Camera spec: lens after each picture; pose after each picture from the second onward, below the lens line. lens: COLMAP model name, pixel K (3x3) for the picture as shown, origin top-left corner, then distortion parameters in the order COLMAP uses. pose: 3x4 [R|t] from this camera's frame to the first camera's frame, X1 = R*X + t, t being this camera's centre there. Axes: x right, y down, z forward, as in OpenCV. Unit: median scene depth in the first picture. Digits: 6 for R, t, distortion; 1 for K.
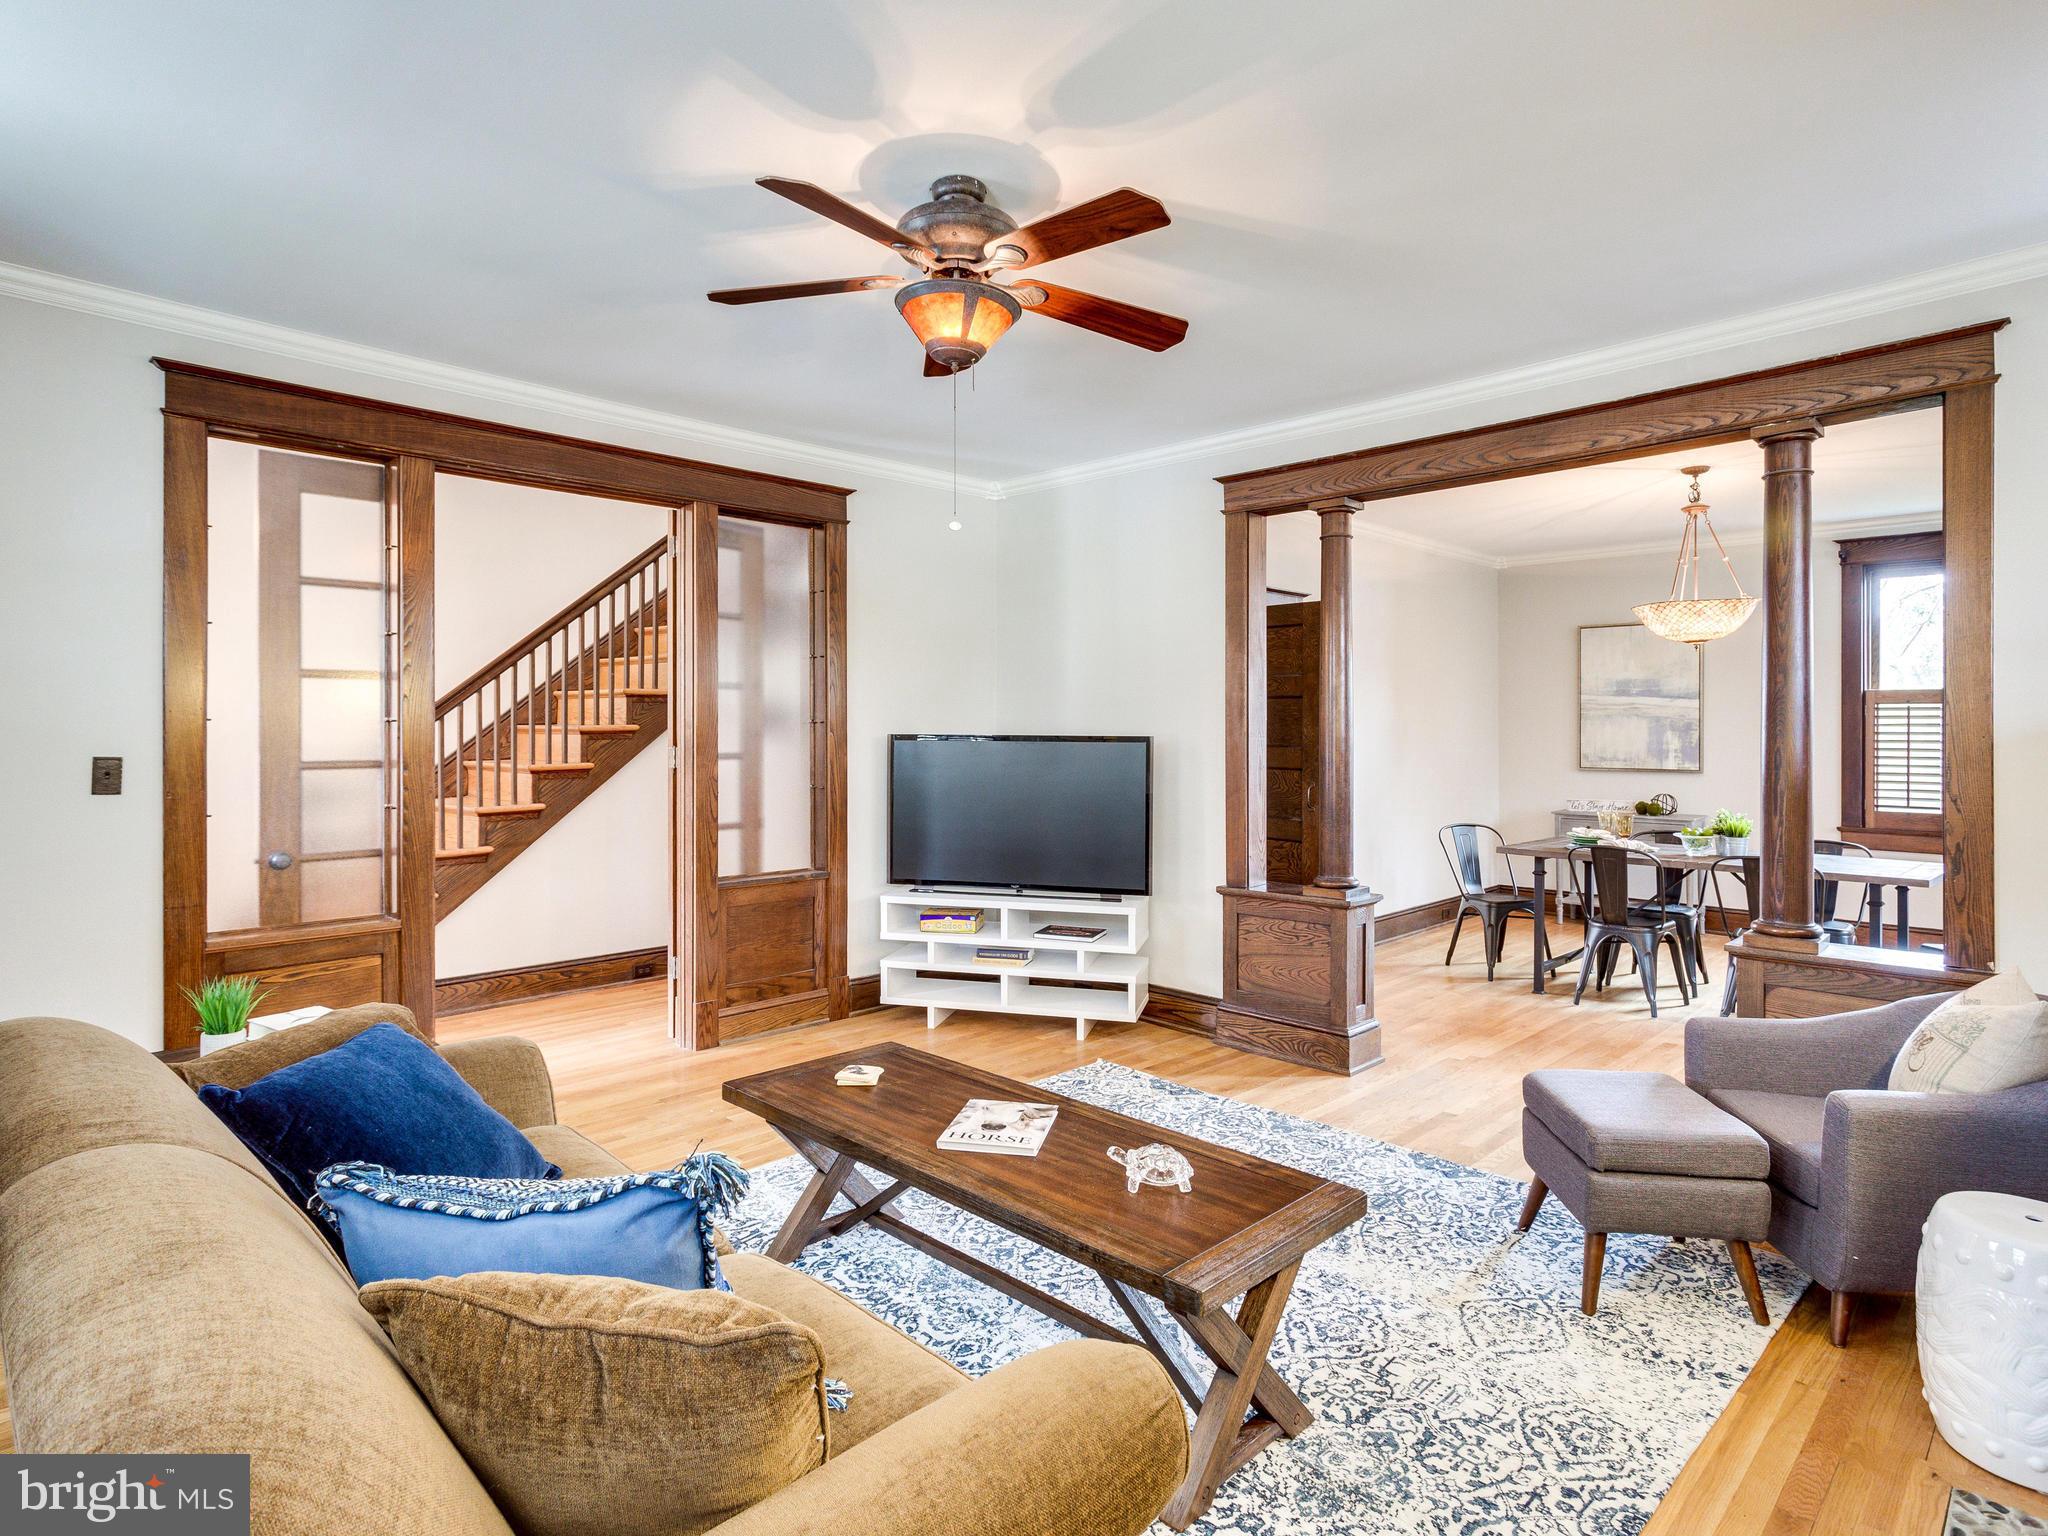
lens RADIAL K [[1112.2, 0, 1015.9], [0, 1112.2, 735.7], [0, 0, 1]] dist [-0.004924, -0.001972]
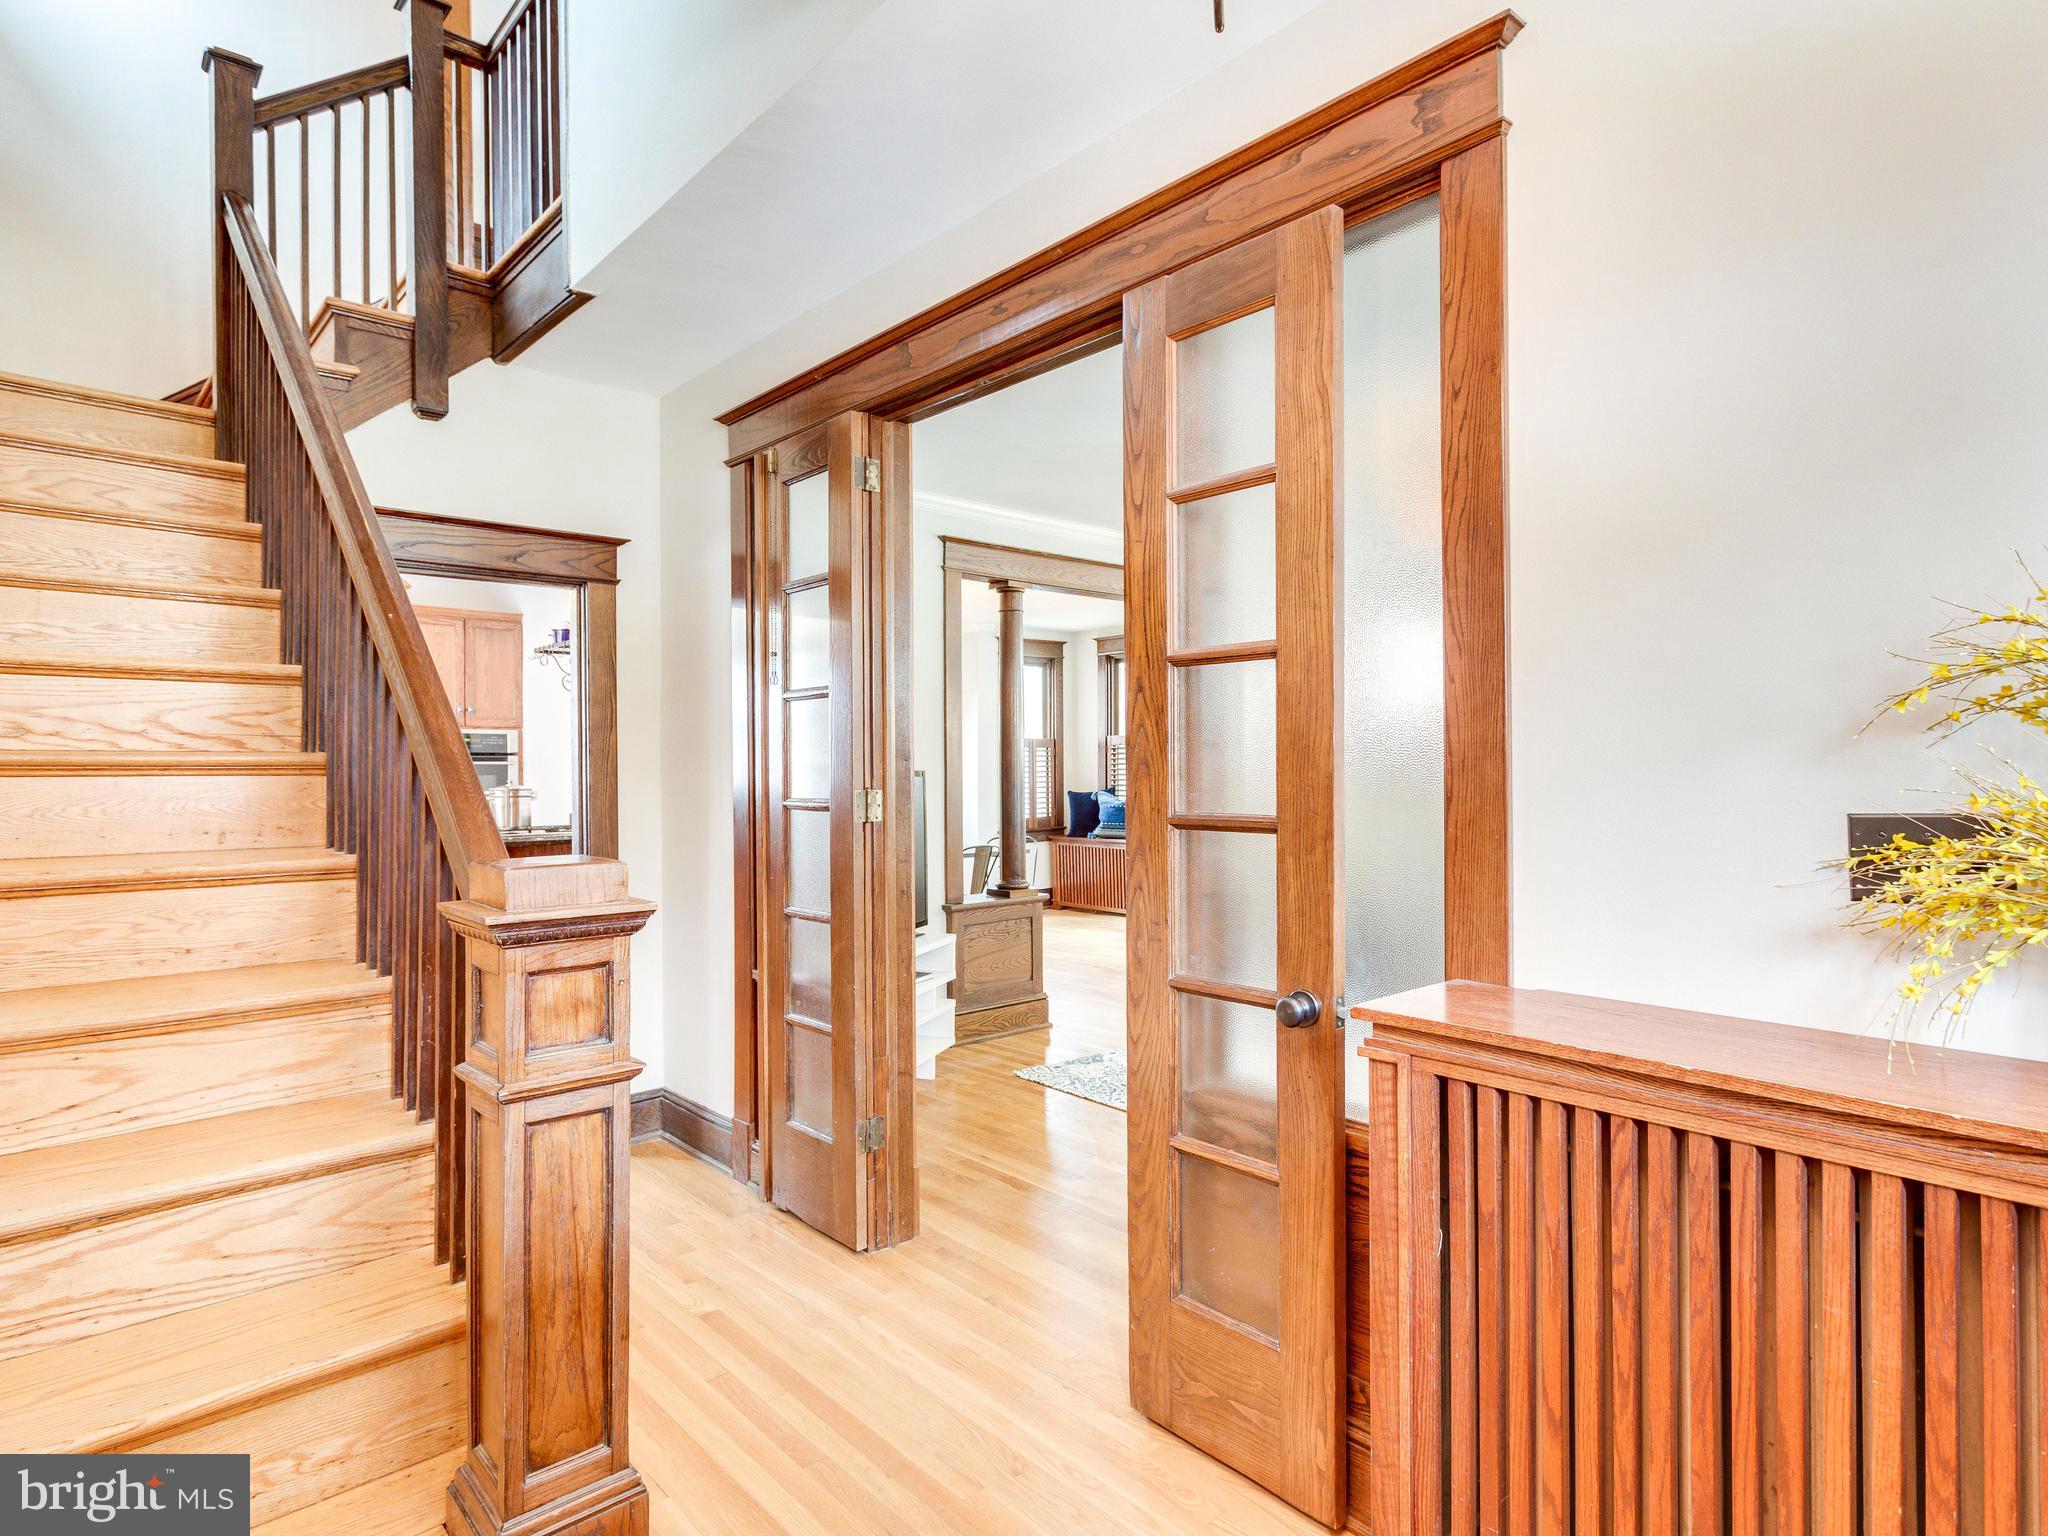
lens RADIAL K [[1112.2, 0, 1011.6], [0, 1112.2, 766.3], [0, 0, 1]] dist [-0.004924, -0.001972]
pose [[0.059645, -0.003298, 0.998214, -0.680551], [0.006740, 0.999973, 0.002901, -0.006426], [-0.998197, 0.006555, 0.059665, 0.633315]]
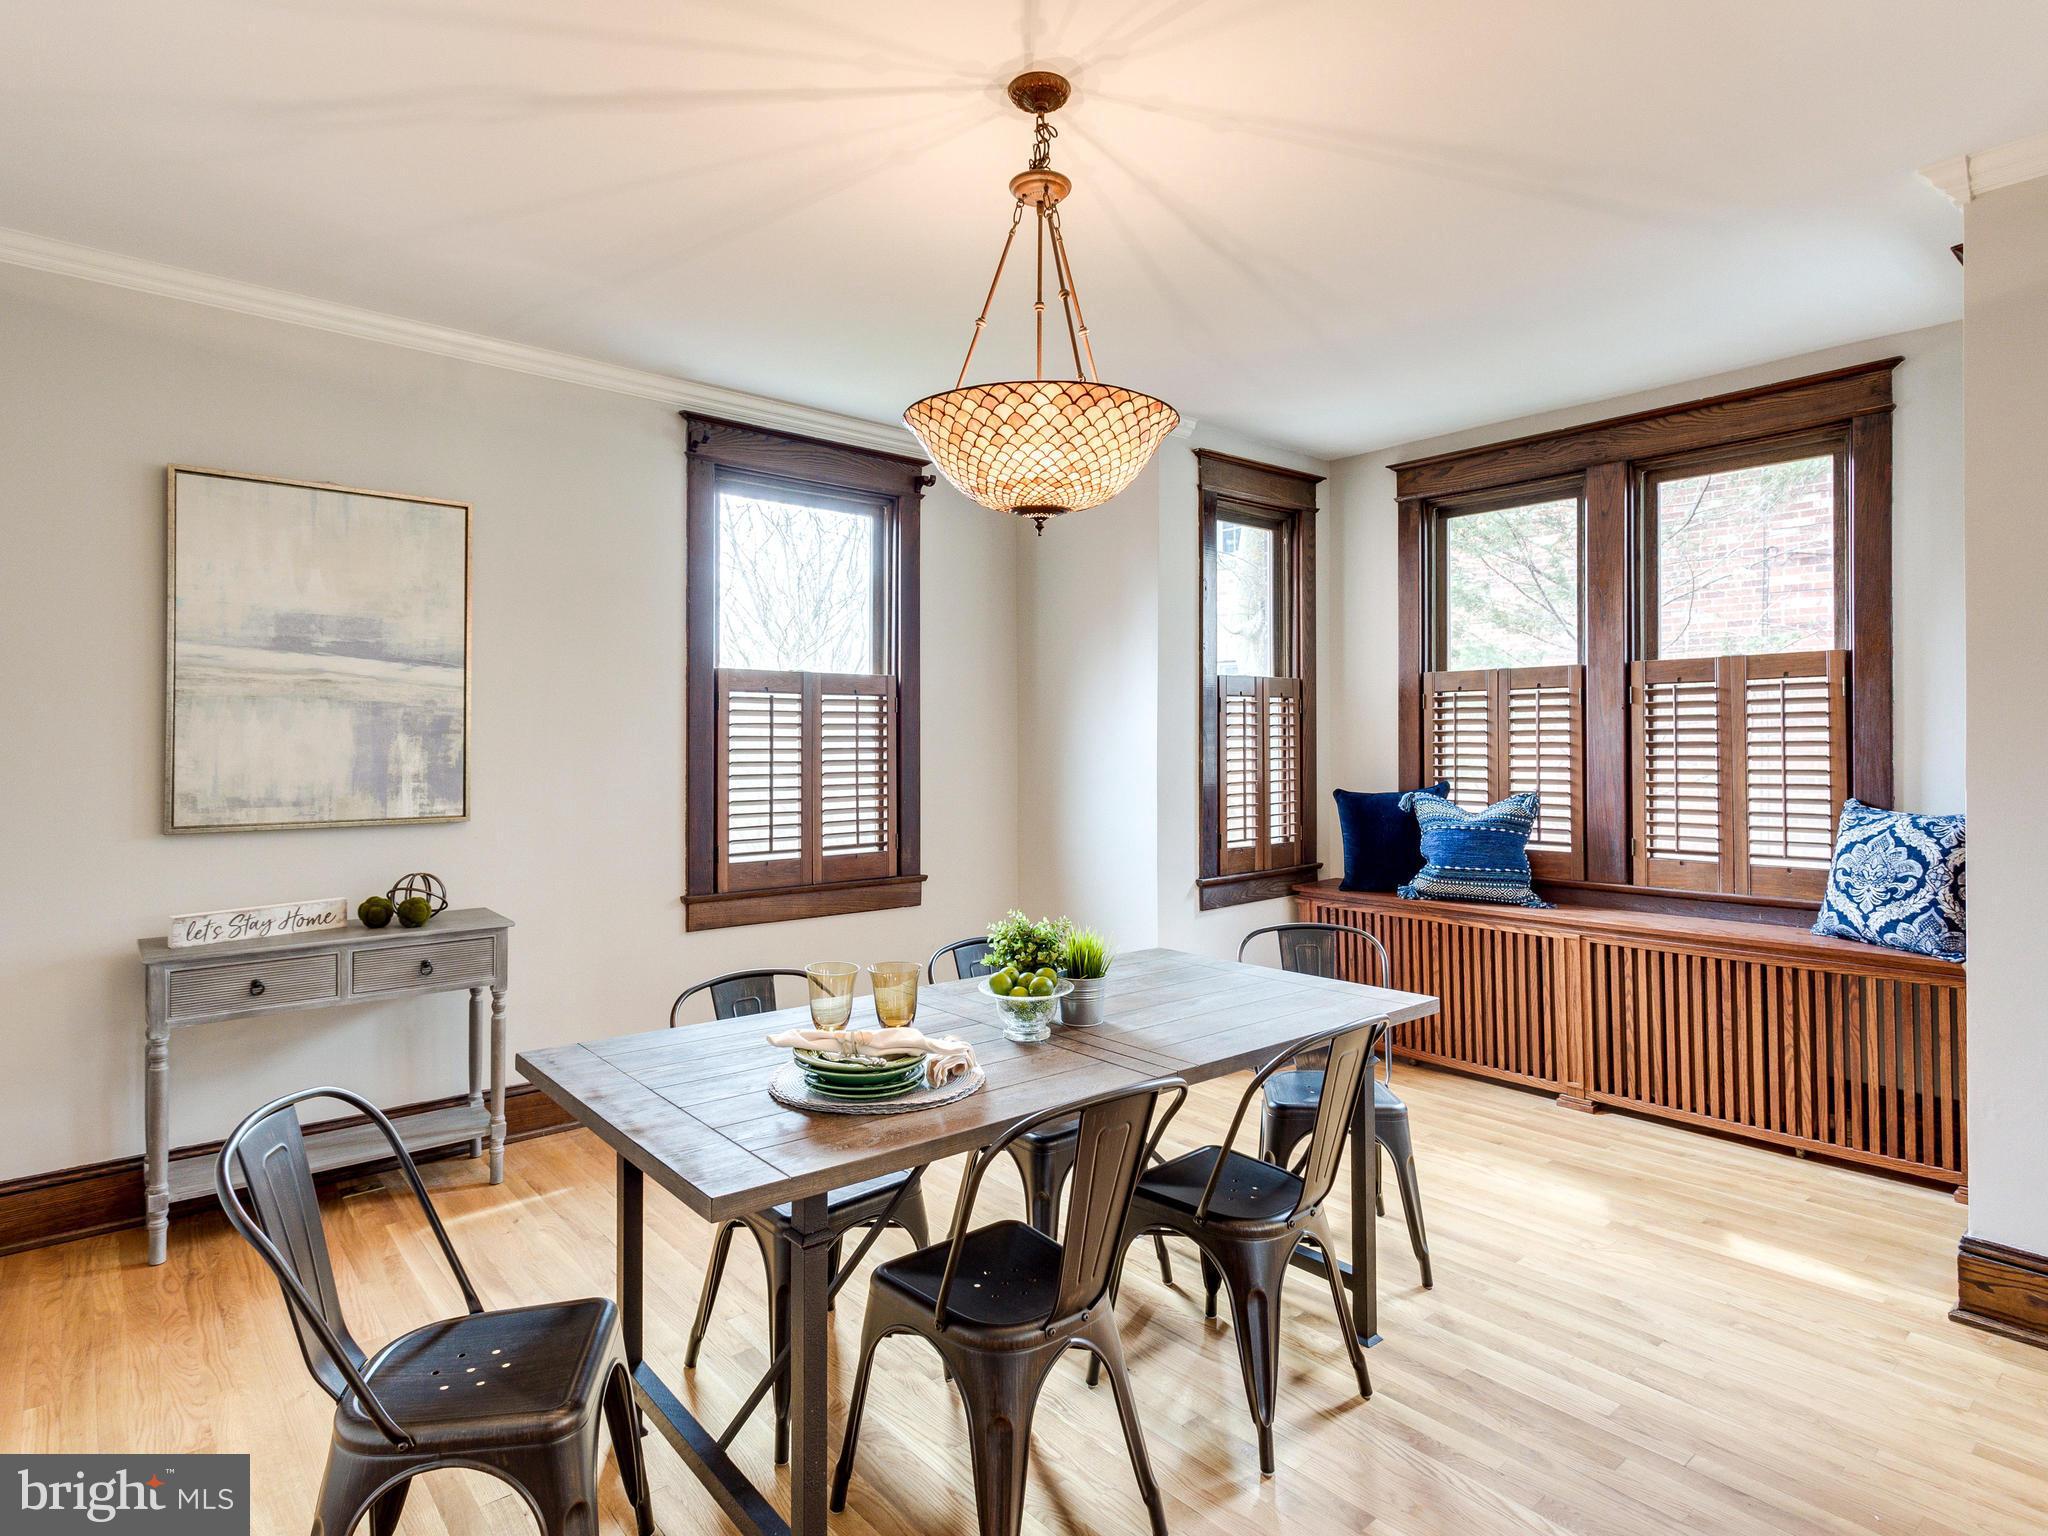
lens RADIAL K [[1112.2, 0, 1018.6], [0, 1112.2, 727.2], [0, 0, 1]] dist [-0.004924, -0.001972]
pose [[0.046227, 0.007782, 0.998901, 0.162681], [0.003281, 0.999963, -0.007942, -0.003076], [-0.998926, 0.003644, 0.046199, 0.825656]]
